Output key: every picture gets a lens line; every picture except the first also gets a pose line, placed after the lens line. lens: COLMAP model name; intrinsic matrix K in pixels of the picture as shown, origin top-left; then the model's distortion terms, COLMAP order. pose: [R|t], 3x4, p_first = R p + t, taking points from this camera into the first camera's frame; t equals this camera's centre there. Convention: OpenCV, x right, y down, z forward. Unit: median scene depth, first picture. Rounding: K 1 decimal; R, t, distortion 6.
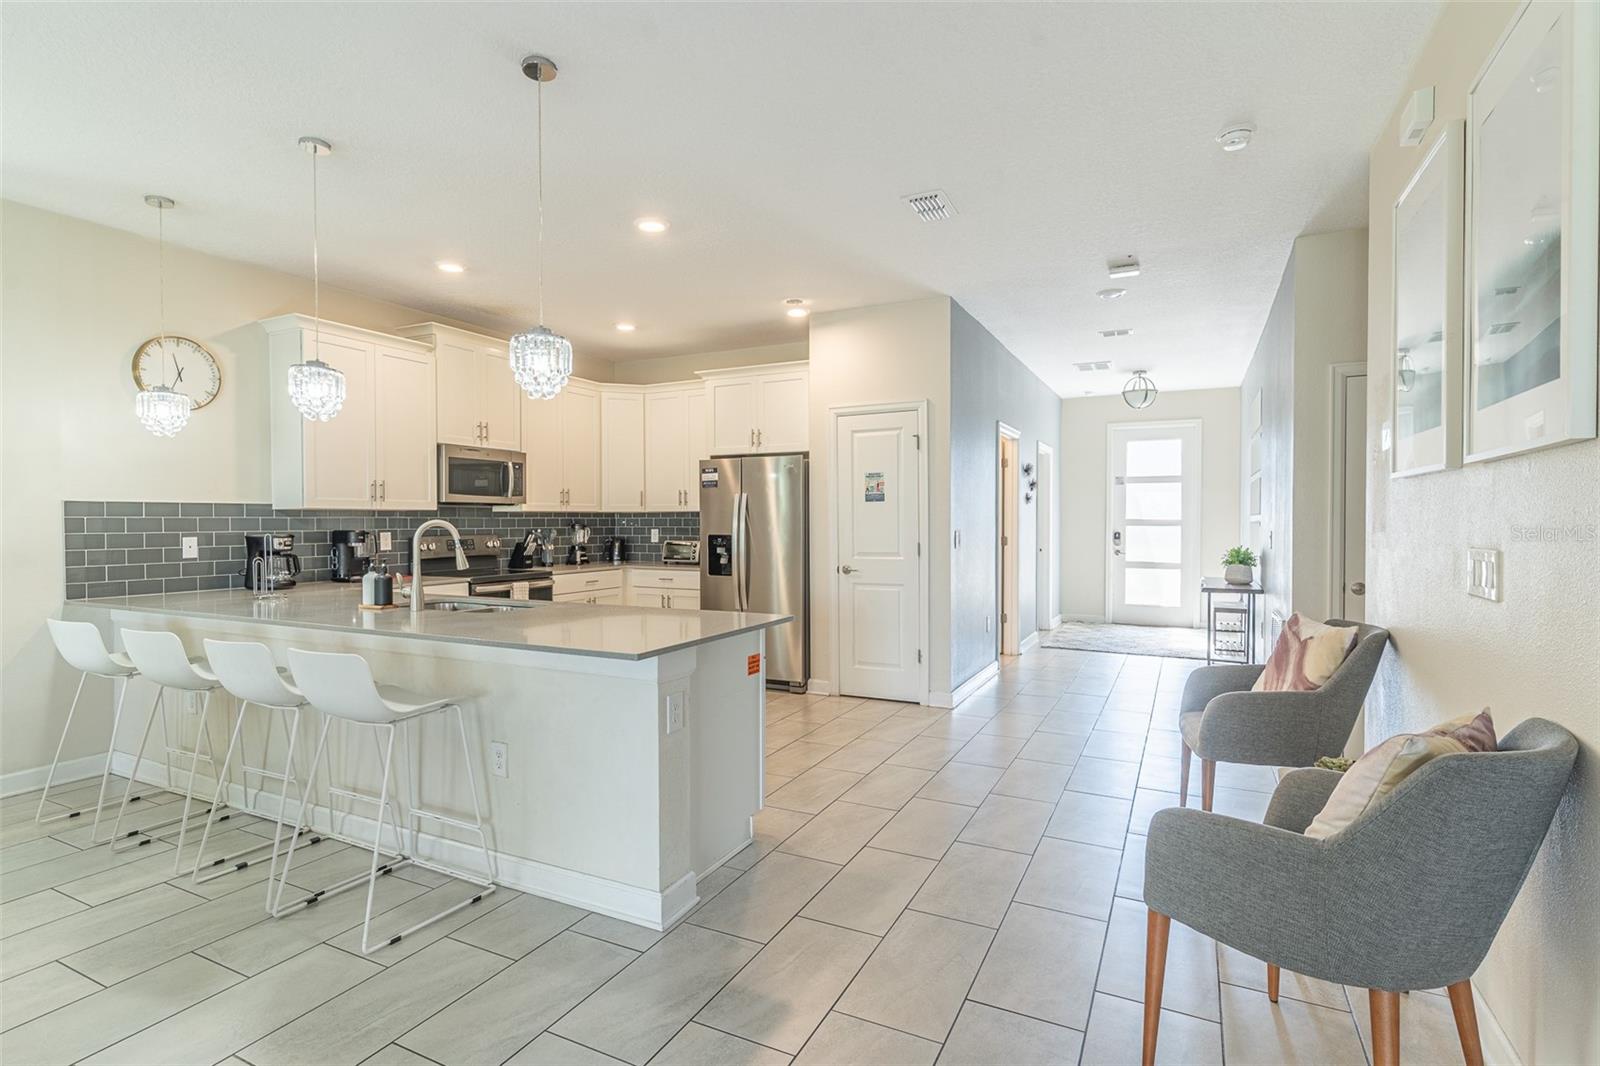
lens RADIAL K [[763.9, 0, 791.4], [0, 763.9, 531.3], [0, 0, 1]] dist [0.001141, -0.000907]
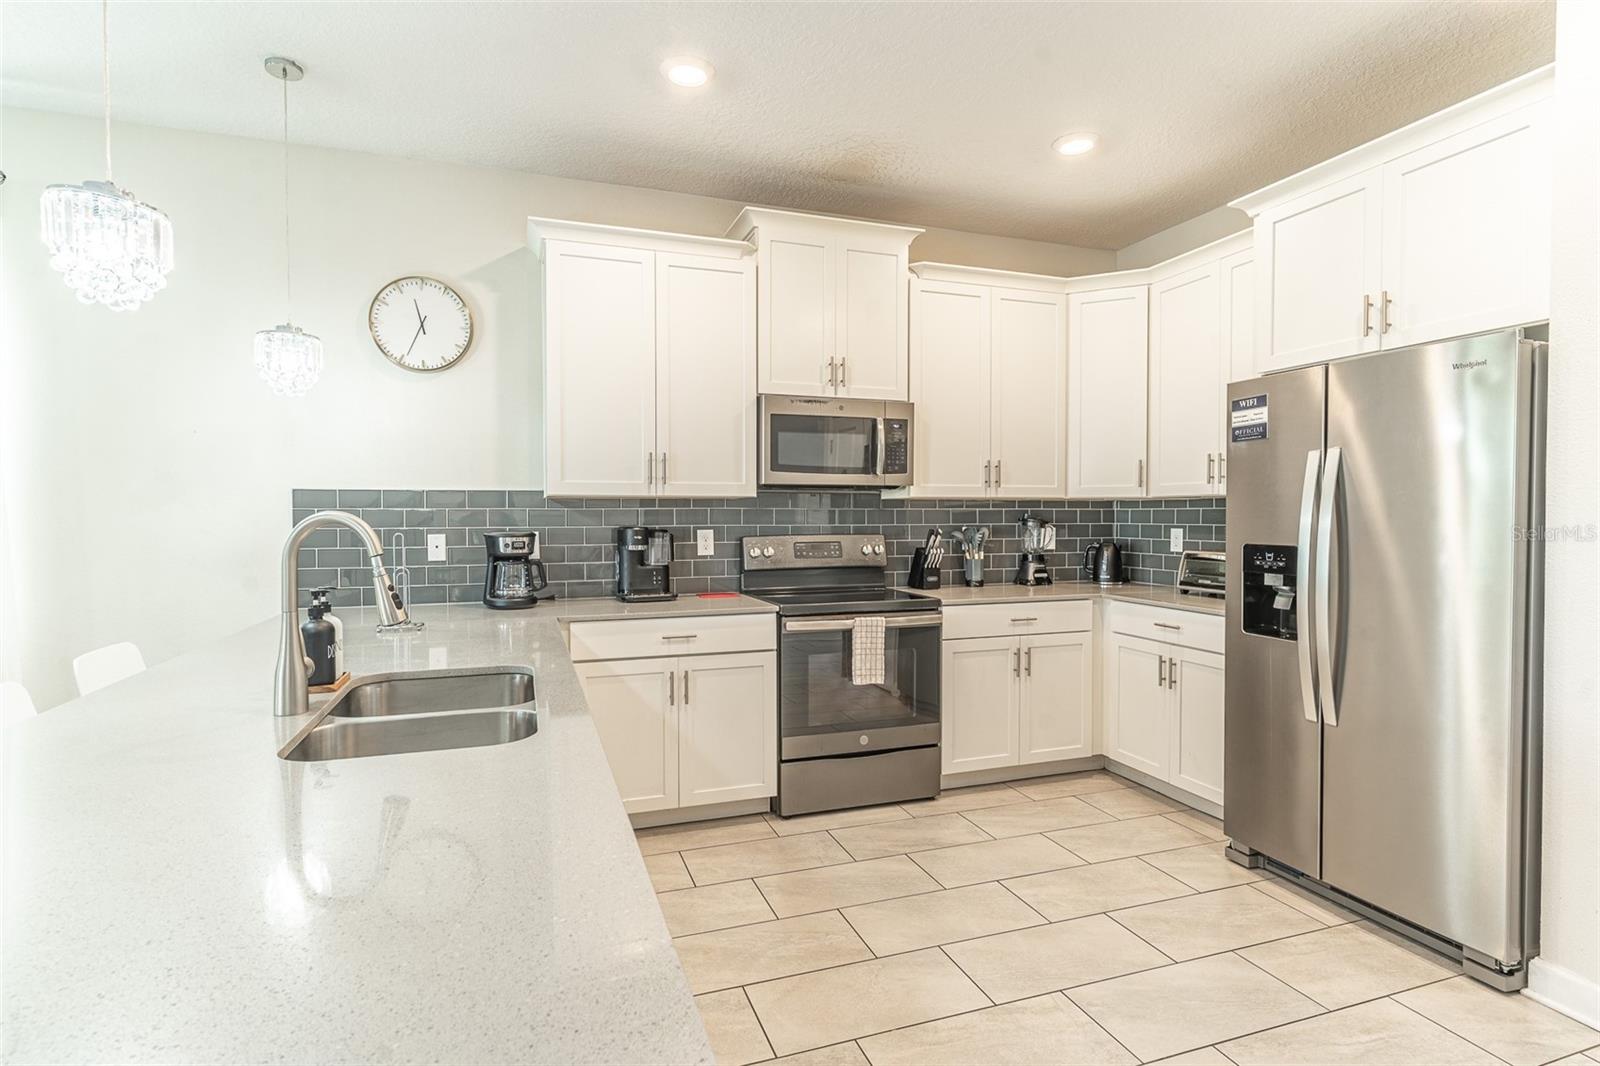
lens RADIAL K [[785.7, 0, 804.5], [0, 785.7, 530.3], [0, 0, 1]] dist [-0.003512, 0.002347]
pose [[0.724194, 0.014022, -0.689453, 0.026865], [-0.009771, 0.999902, 0.010072, -0.005977], [0.689527, -0.000557, 0.724260, 0.517727]]
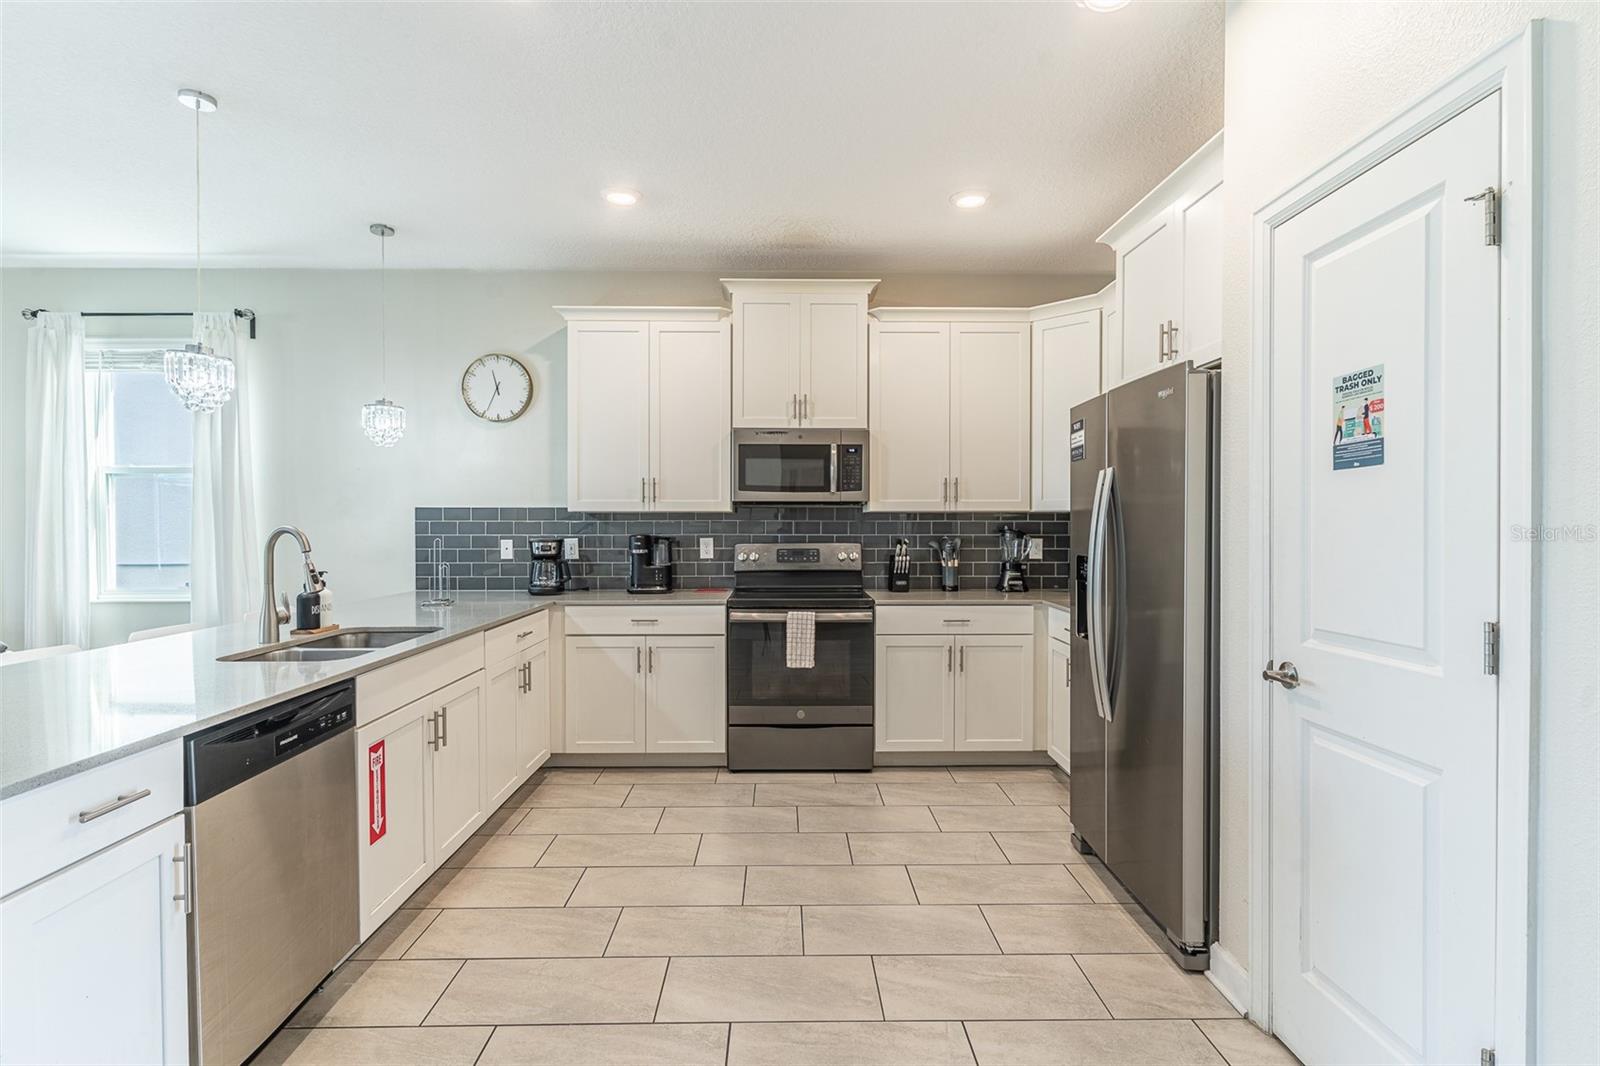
lens RADIAL K [[763.9, 0, 809.6], [0, 763.9, 530.4], [0, 0, 1]] dist [0.001141, -0.000907]
pose [[0.475589, 0.010808, -0.879601, 0.270309], [-0.013976, 0.999891, 0.004729, -0.012292], [0.879556, 0.010045, 0.475689, 0.658826]]
